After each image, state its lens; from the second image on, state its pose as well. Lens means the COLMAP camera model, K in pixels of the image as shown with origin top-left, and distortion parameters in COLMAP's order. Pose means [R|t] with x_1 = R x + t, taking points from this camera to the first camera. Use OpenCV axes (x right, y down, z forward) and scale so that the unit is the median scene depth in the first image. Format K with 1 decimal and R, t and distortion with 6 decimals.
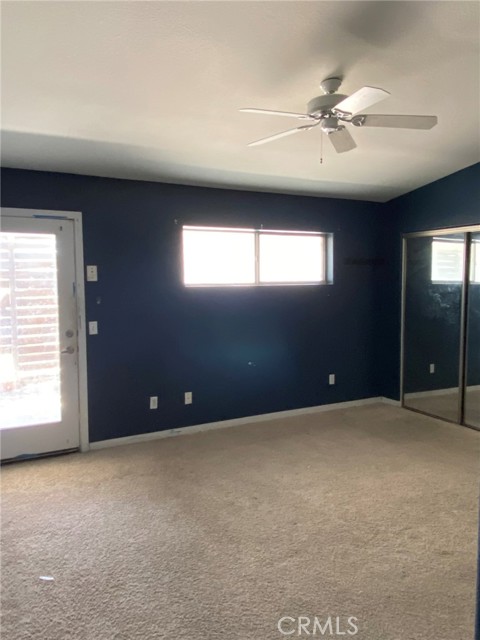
lens RADIAL K [[470.1, 0, 240.3], [0, 470.1, 320.7], [0, 0, 1]] dist [0.017096, 0.004945]
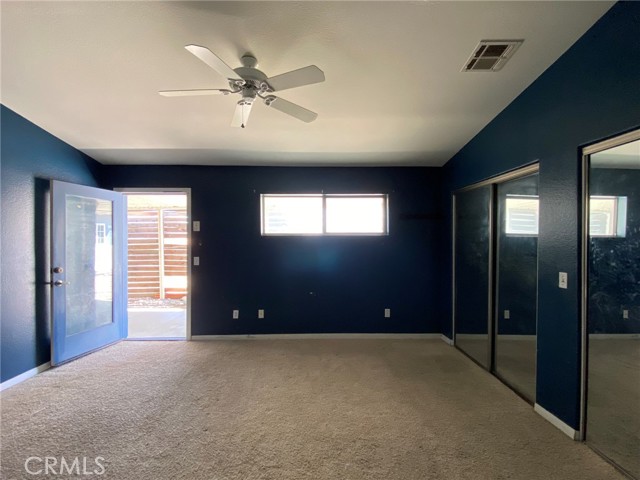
lens RADIAL K [[294.7, 0, 319.3], [0, 294.7, 239.8], [0, 0, 1]] dist [-0.010483, -0.001611]
pose [[0.901262, 0.010085, -0.433158, 0.392163], [-0.043403, 0.996802, -0.067100, -0.005792], [0.431096, 0.079275, 0.898817, 0.241796]]
